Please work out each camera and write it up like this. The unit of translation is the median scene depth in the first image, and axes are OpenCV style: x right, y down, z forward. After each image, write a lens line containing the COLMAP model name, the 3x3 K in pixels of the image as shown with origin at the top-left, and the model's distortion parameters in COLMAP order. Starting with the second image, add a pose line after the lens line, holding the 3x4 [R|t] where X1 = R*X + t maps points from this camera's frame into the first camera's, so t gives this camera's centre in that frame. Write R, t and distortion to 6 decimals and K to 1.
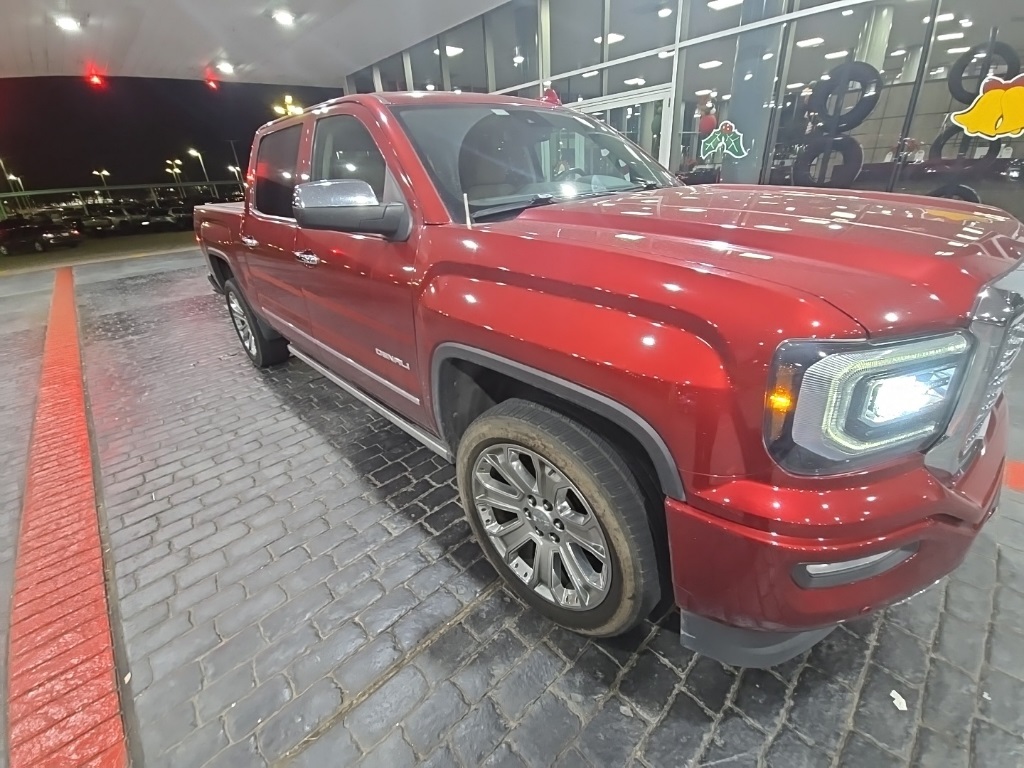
lens RADIAL K [[443.0, 0, 512.0], [0, 443.0, 384.0], [0, 0, 1]] dist [0.002172, -0.000270]
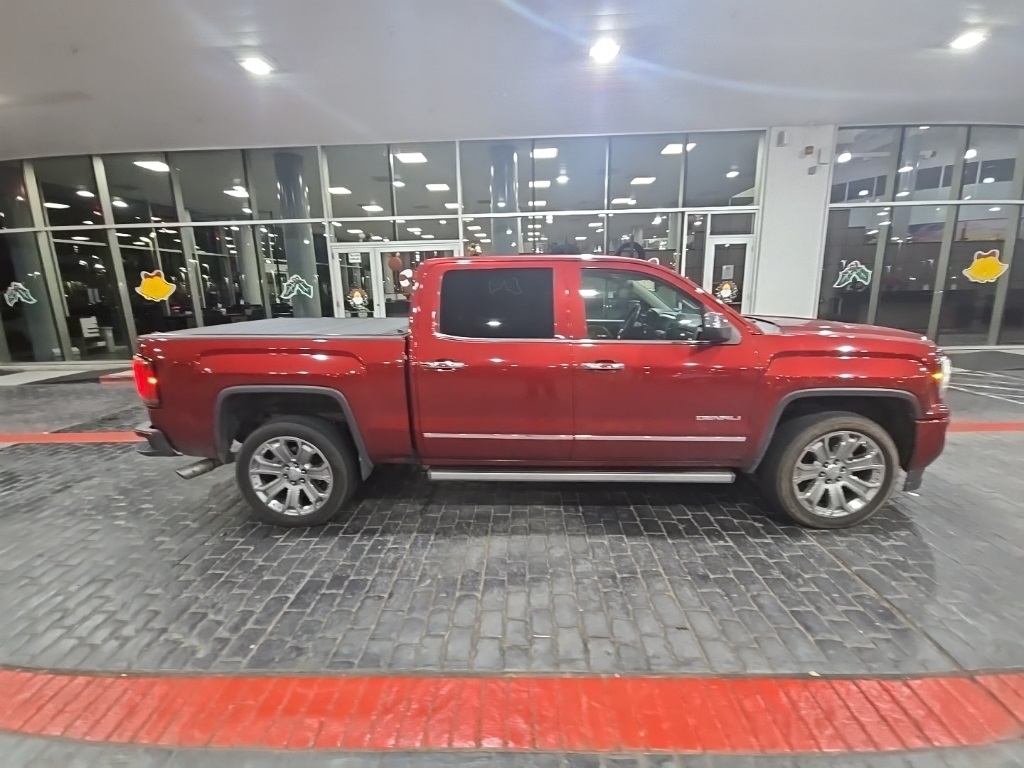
lens RADIAL K [[443.0, 0, 512.0], [0, 443.0, 384.0], [0, 0, 1]] dist [0.002172, -0.000270]
pose [[0.706631, -0.111529, 0.698737, -1.172569], [0.282815, 0.949709, -0.134422, -0.105141], [-0.648604, 0.292600, 0.702636, 0.219838]]
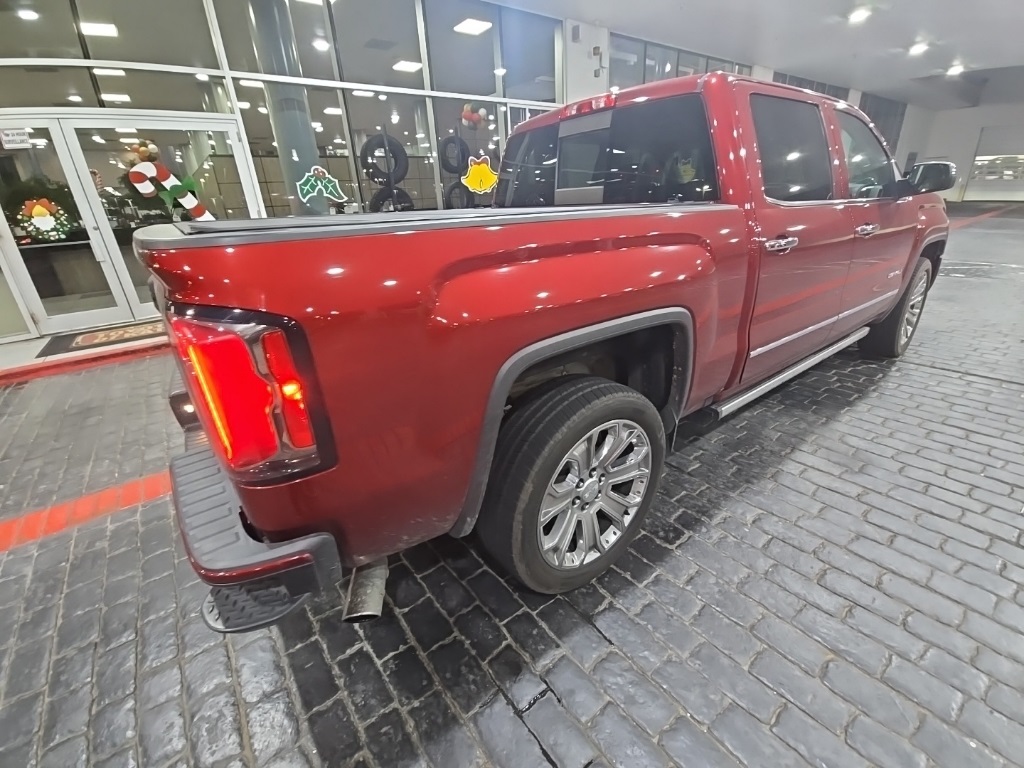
lens RADIAL K [[443.0, 0, 512.0], [0, 443.0, 384.0], [0, 0, 1]] dist [0.002172, -0.000270]
pose [[0.093734, -0.336059, 0.937165, -1.316804], [0.466991, 0.846175, 0.256724, -0.500026], [-0.879280, 0.413584, 0.236252, 1.283364]]
